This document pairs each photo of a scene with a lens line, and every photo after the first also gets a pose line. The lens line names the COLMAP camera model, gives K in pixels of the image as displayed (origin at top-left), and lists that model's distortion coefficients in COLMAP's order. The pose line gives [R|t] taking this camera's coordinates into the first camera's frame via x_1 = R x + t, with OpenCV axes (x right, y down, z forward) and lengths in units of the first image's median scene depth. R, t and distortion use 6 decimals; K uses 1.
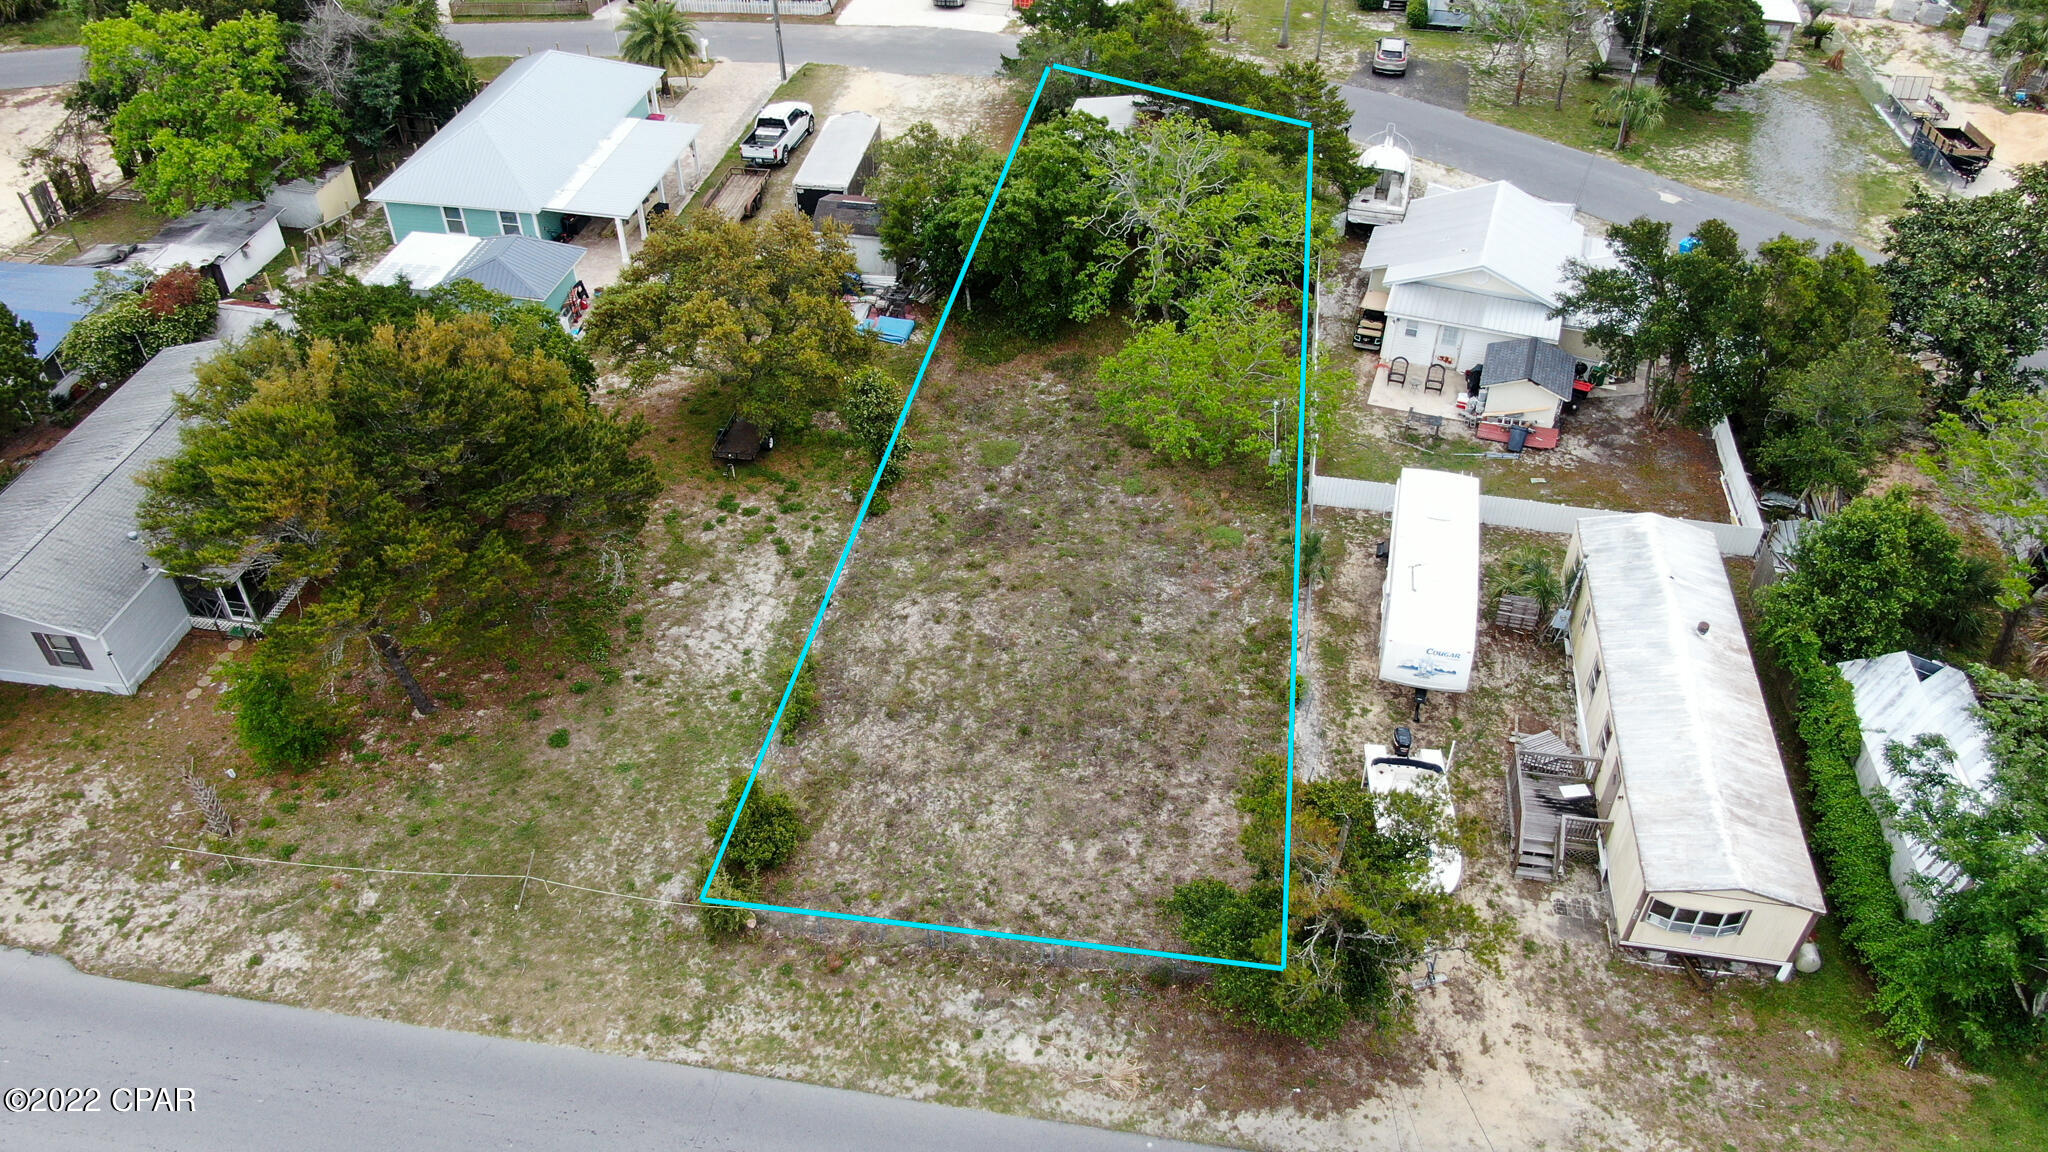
lens RADIAL K [[1455.7, 0, 972.8], [0, 1455.7, 657.4], [0, 0, 1]] dist [-0.011937, -0.001518]
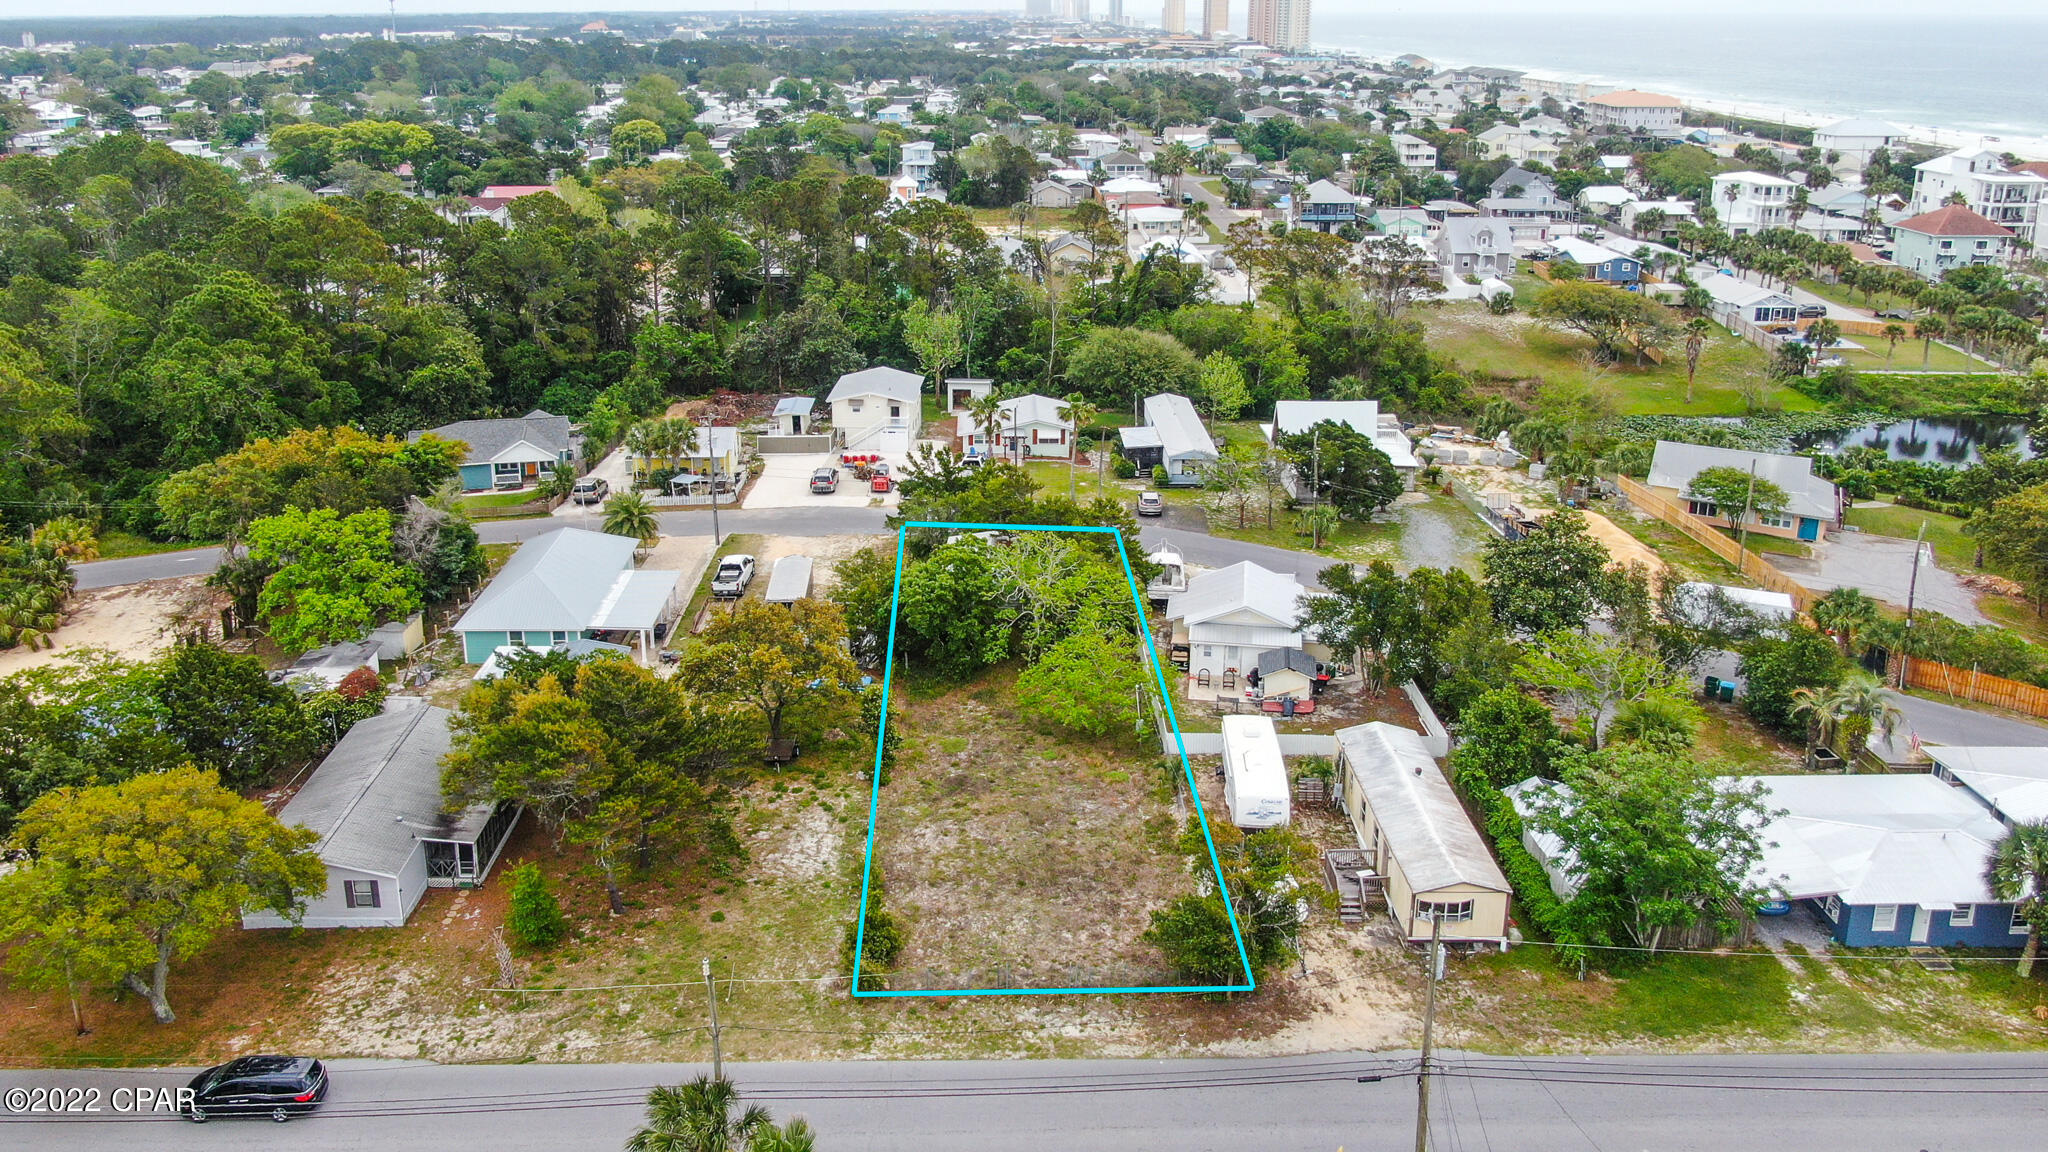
lens RADIAL K [[1455.7, 0, 972.8], [0, 1455.7, 657.4], [0, 0, 1]] dist [-0.011937, -0.001518]
pose [[0.983954, -0.074848, 0.161962, -0.209153], [0.123333, 0.941288, -0.314270, 0.257496], [-0.128930, 0.329203, 0.935416, -0.432409]]
